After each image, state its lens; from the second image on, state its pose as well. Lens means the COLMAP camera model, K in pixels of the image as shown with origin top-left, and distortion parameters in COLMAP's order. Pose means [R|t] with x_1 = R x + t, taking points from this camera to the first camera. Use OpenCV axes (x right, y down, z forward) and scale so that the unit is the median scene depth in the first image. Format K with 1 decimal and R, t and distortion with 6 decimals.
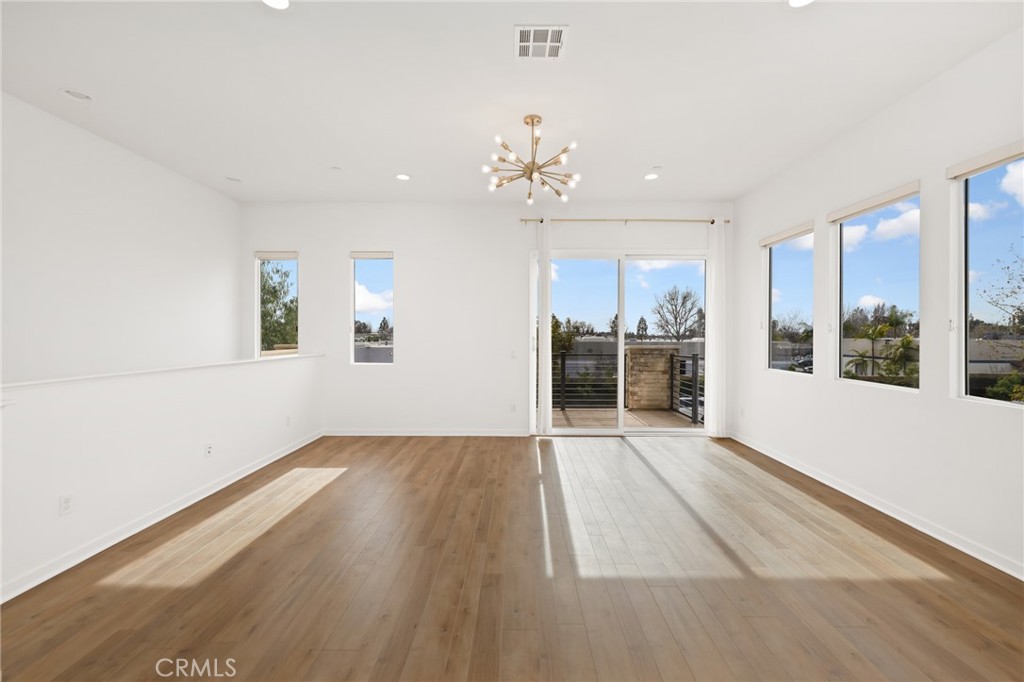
lens RADIAL K [[430.6, 0, 515.6], [0, 430.6, 336.3], [0, 0, 1]] dist [-0.000106, 0.000080]
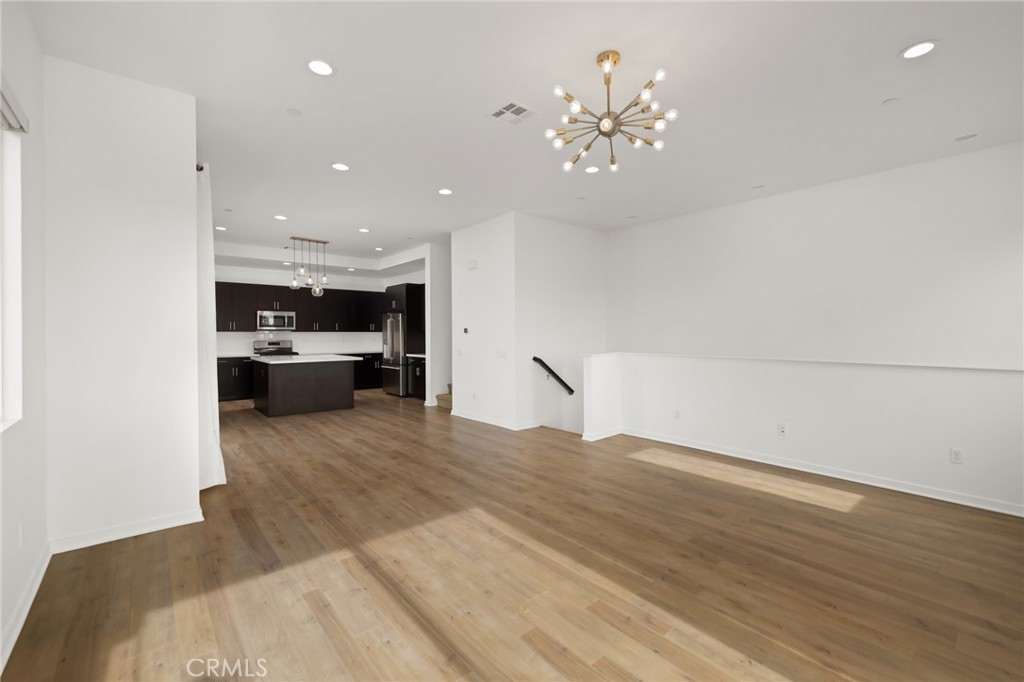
lens RADIAL K [[430.6, 0, 515.6], [0, 430.6, 336.3], [0, 0, 1]] dist [-0.000106, 0.000080]
pose [[-0.753687, 0.001952, -0.657230, 0.399627], [-0.004117, 0.999962, 0.007691, -0.004370], [0.657220, 0.008502, -0.753651, 0.869003]]
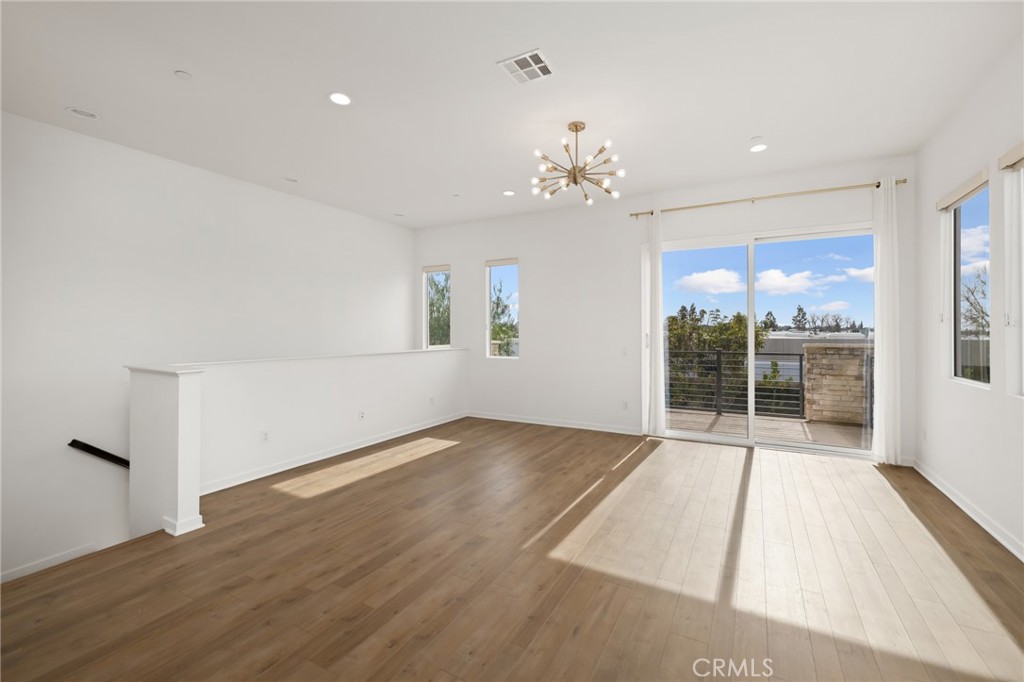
lens RADIAL K [[432.3, 0, 516.1], [0, 432.3, 331.3], [0, 0, 1]] dist [-0.001196, -0.000088]
pose [[0.878569, -0.004320, -0.477597, 0.240056], [0.002562, 0.999987, -0.004333, 0.000159], [0.477609, 0.002583, 0.878569, 0.004568]]
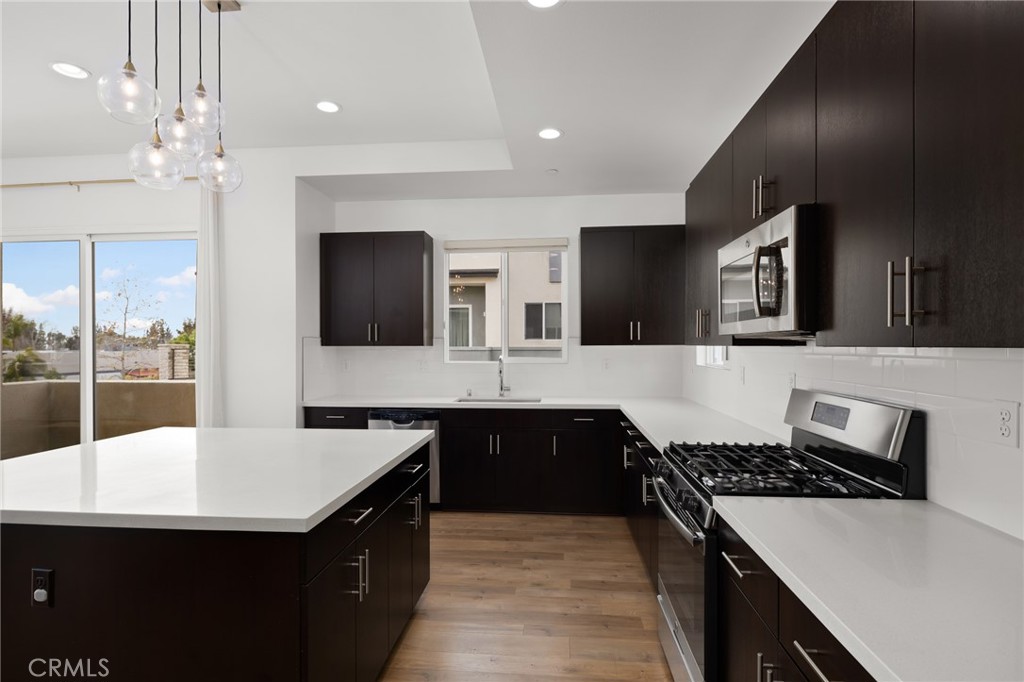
lens RADIAL K [[500.7, 0, 515.2], [0, 500.7, 352.6], [0, 0, 1]] dist [-0.000069, 0.000043]
pose [[0.084271, -0.015941, 0.996315, -0.338501], [0.007095, 0.999856, 0.015397, -0.007671], [-0.996418, 0.005772, 0.084372, -0.821235]]
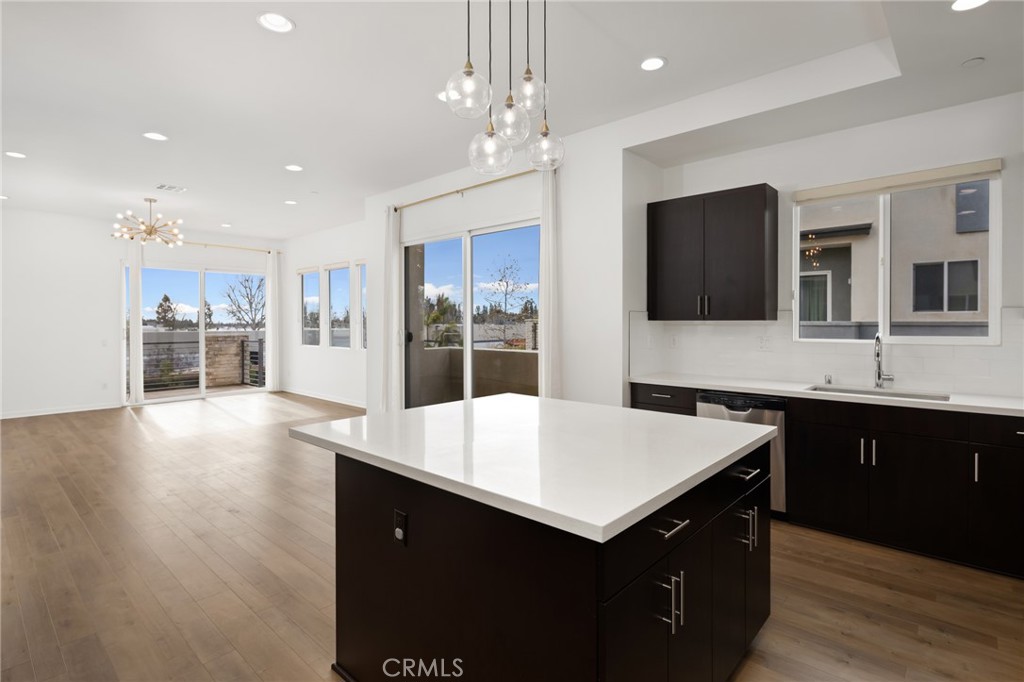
lens RADIAL K [[502.4, 0, 515.1], [0, 502.4, 324.3], [0, 0, 1]] dist [0.000019, -0.000525]
pose [[0.668098, -0.008808, 0.744021, -0.278004], [0.008278, 0.999956, 0.004405, -0.007176], [-0.744027, 0.003216, 0.668141, -0.808725]]
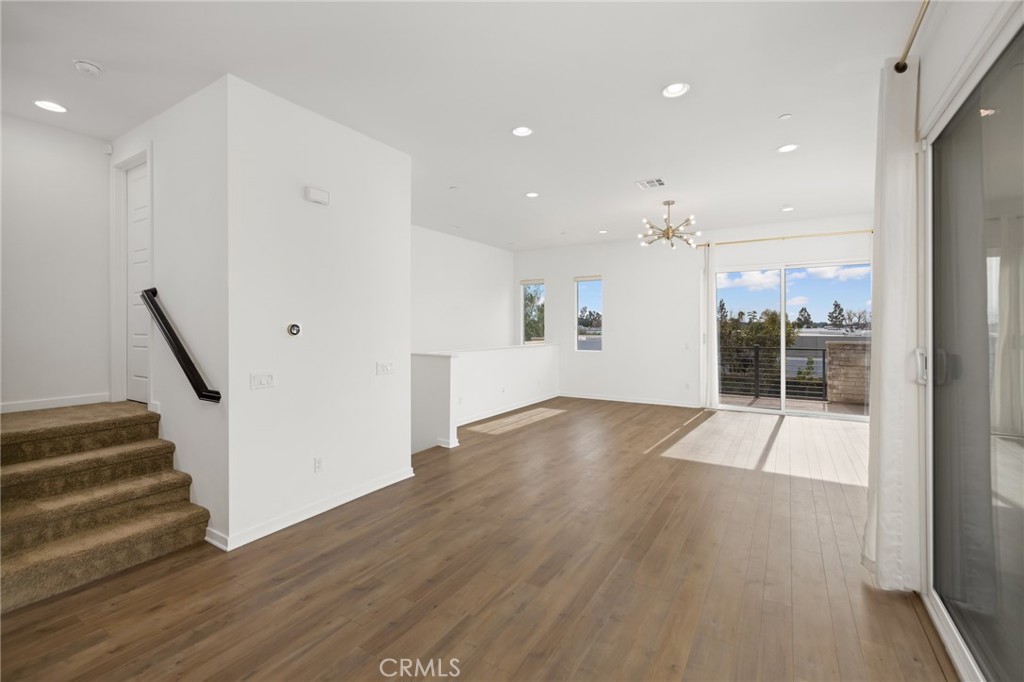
lens RADIAL K [[443.1, 0, 515.1], [0, 443.1, 327.4], [0, 0, 1]] dist [-0.001635, -0.000157]
pose [[0.854514, -0.003074, -0.519419, 0.243595], [0.000829, 0.999989, -0.004554, -0.009984], [0.519427, 0.003461, 0.854508, -0.439874]]
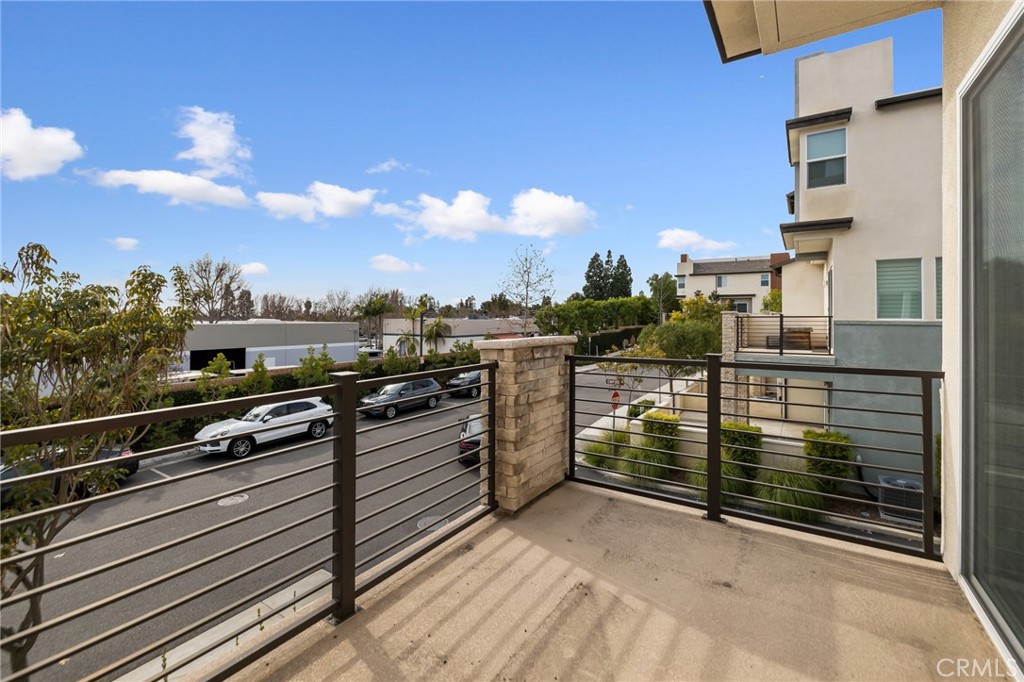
lens RADIAL K [[441.3, 0, 515.4], [0, 441.3, 314.8], [0, 0, 1]] dist [-0.000226, -0.000016]
pose [[0.544080, 0.003286, 0.839027, -0.068208], [0.001548, 0.999987, -0.004920, 0.002833], [-0.839032, 0.003975, 0.544068, 1.110814]]
